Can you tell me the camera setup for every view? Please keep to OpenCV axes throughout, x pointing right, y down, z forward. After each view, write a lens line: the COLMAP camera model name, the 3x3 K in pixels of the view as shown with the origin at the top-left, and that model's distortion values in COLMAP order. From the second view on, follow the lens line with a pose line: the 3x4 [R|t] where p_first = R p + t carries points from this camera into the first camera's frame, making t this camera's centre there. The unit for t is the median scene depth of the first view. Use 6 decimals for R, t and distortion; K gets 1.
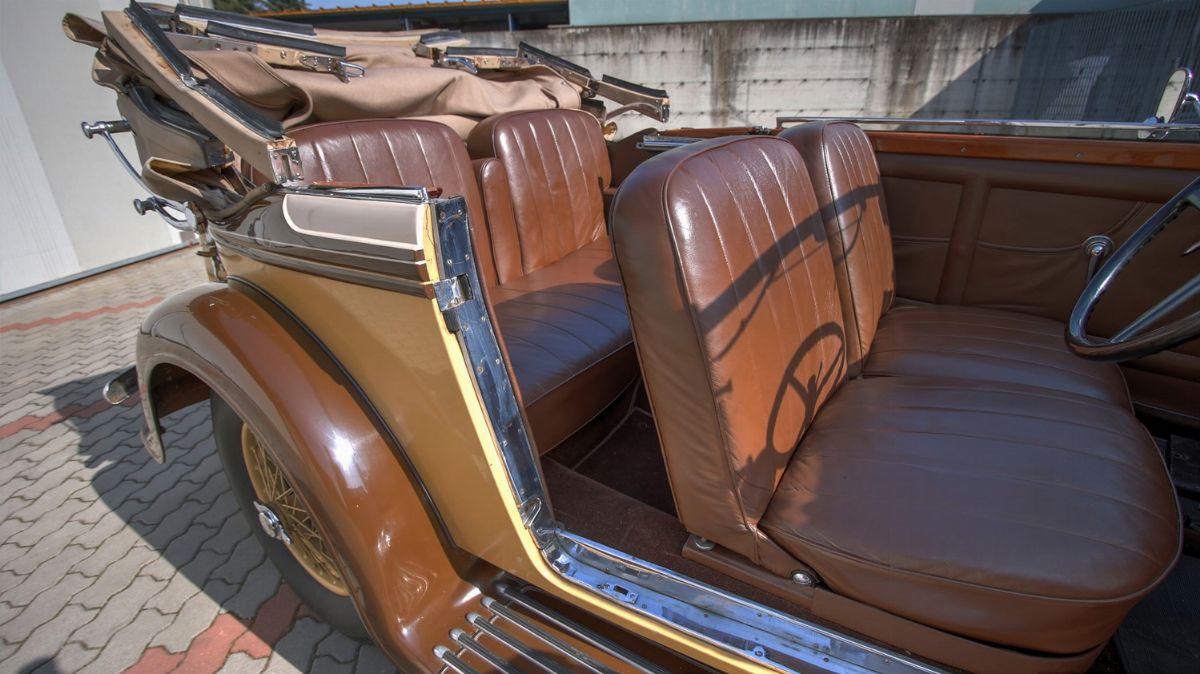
lens RADIAL K [[544.9, 0, 589.8], [0, 544.9, 344.1], [0, 0, 1]] dist [-0.016130, -0.000373]
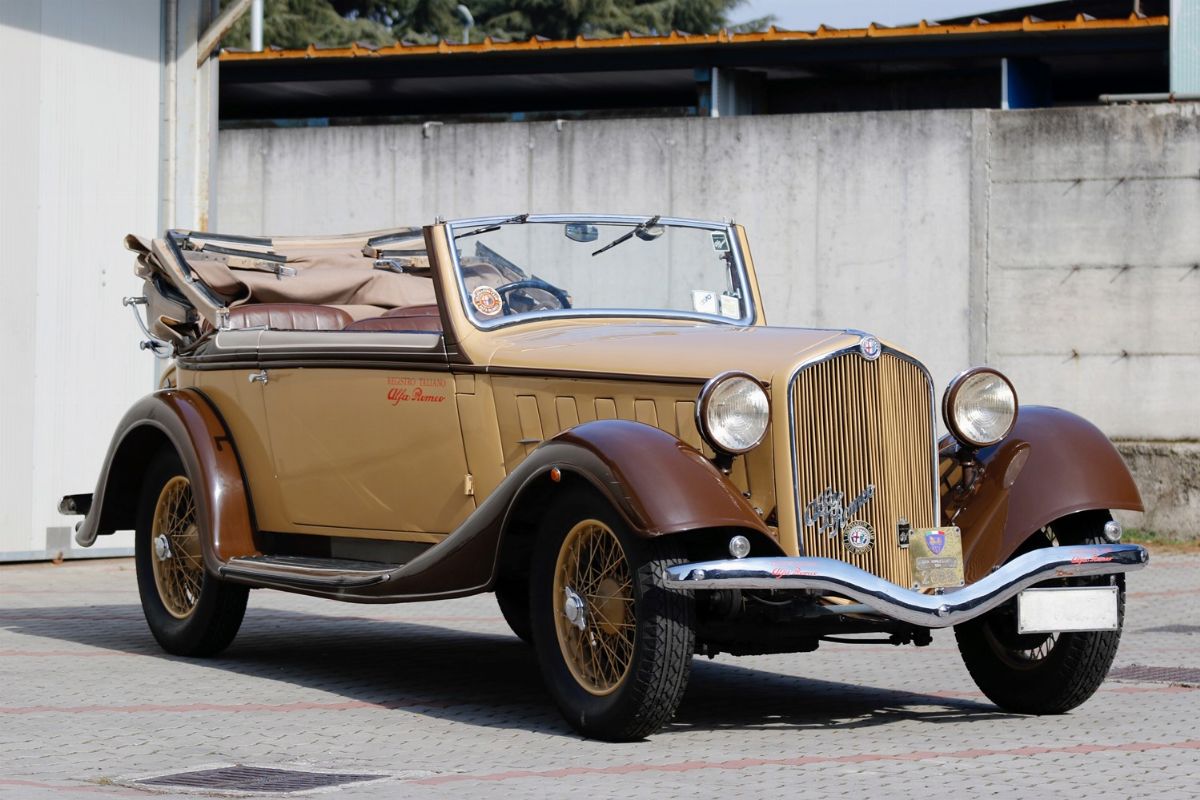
lens RADIAL K [[4166.9, 0, 600.0], [0, 4166.9, 400.0], [0, 0, 1]] dist [0.097075, 0.132728]
pose [[0.899864, 0.039217, -0.434404, 0.761857], [-0.204638, 0.917491, -0.341078, 0.505644], [0.385186, 0.395819, 0.833642, -1.152400]]
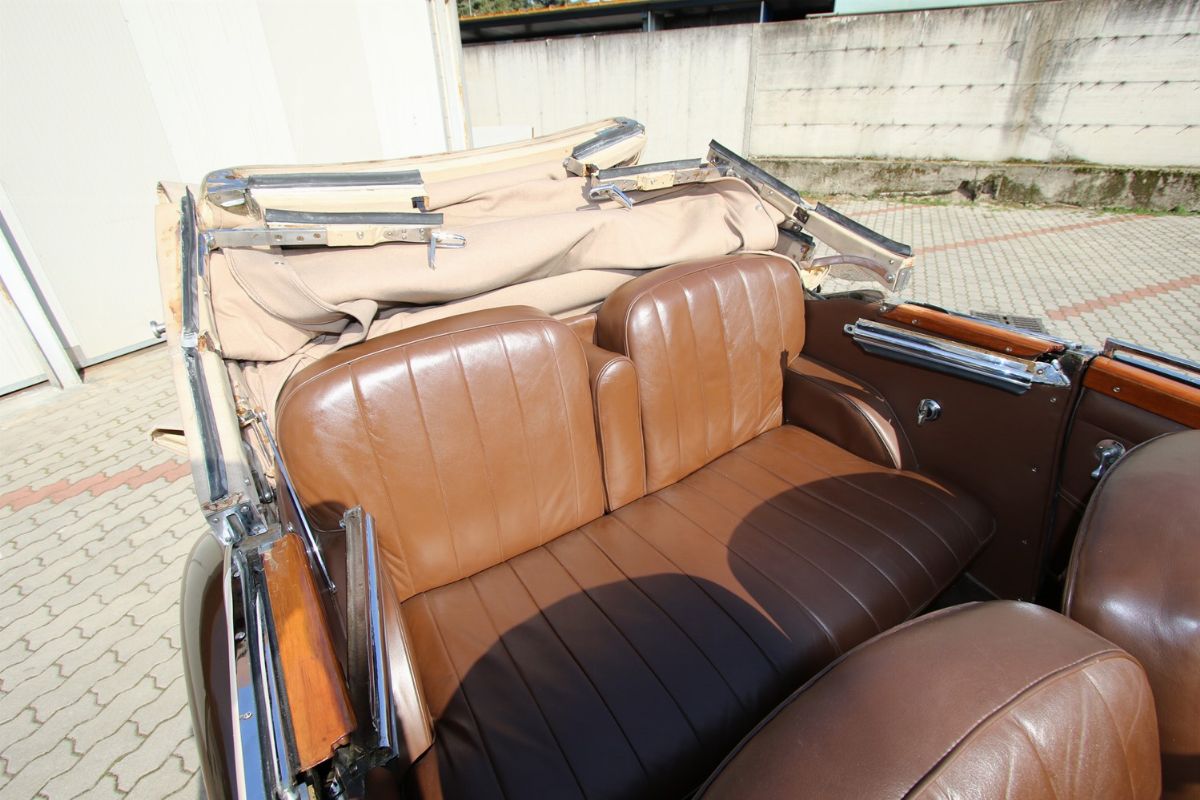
lens RADIAL K [[538.9, 0, 600.0], [0, 538.9, 400.0], [0, 0, 1]] dist [-0.022588, 0.004968]
pose [[0.926857, 0.186360, -0.325892, 0.007842], [-0.146375, 0.978779, 0.143410, -0.066651], [0.345702, -0.085219, 0.934467, 0.053331]]
